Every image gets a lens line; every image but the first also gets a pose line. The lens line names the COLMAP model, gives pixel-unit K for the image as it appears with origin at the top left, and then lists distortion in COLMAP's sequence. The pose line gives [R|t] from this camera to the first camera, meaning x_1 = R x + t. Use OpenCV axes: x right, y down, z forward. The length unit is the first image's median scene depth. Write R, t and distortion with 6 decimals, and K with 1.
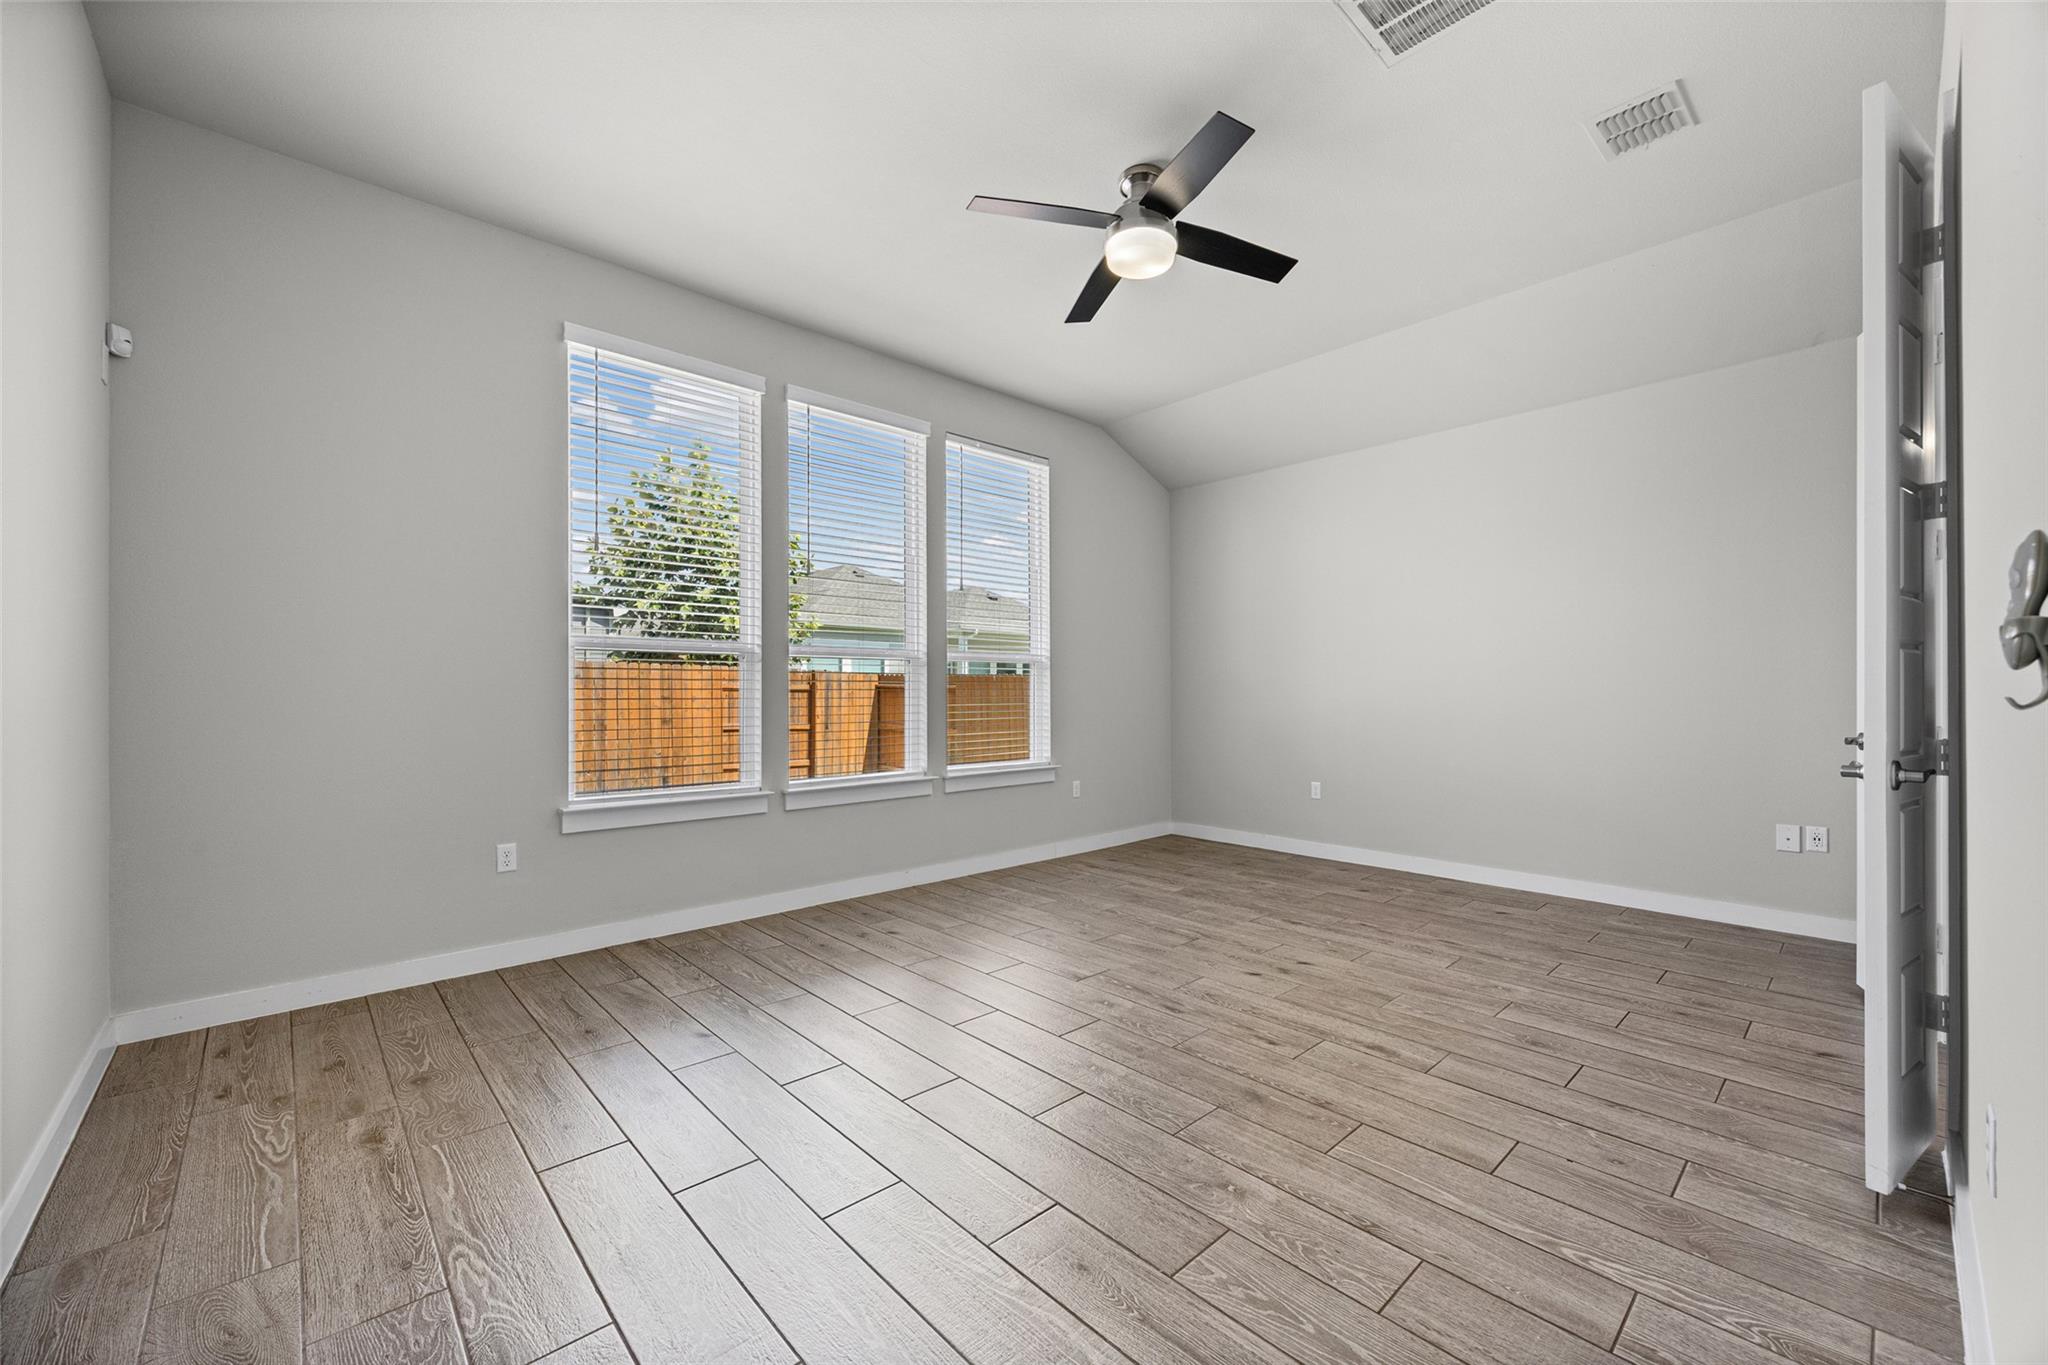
lens RADIAL K [[814.4, 0, 1027.5], [0, 814.4, 697.8], [0, 0, 1]] dist [0.002948, 0.000178]
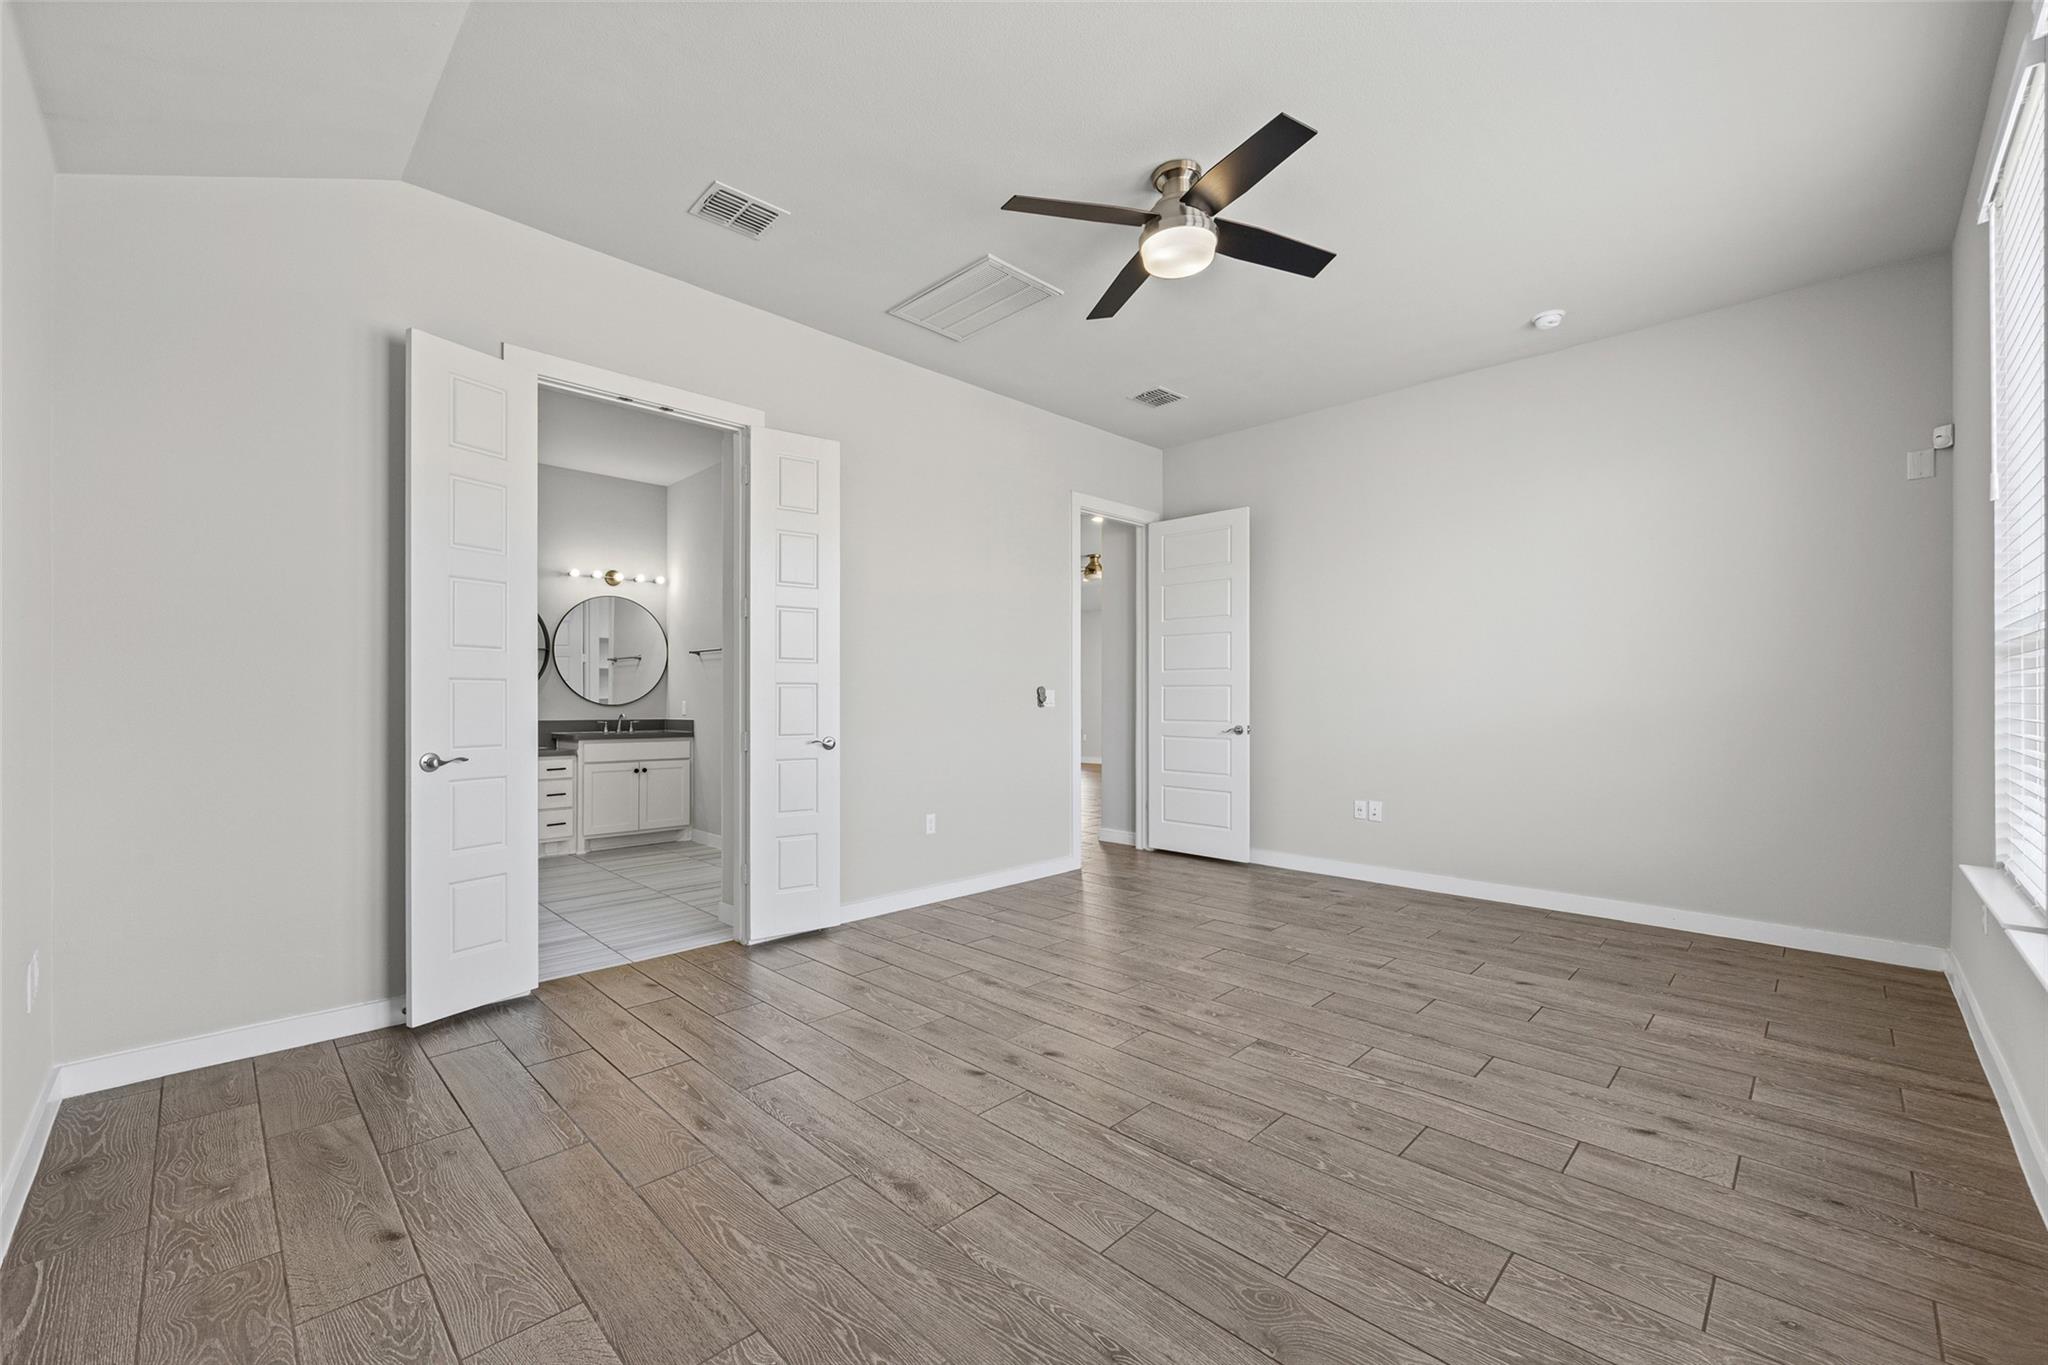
lens RADIAL K [[814.4, 0, 1027.5], [0, 814.4, 697.8], [0, 0, 1]] dist [0.002948, 0.000178]
pose [[-0.998812, 0.003638, -0.048593, 0.322434], [0.003324, 0.999973, 0.006537, -0.021957], [0.048615, 0.006368, -0.998797, 1.714356]]
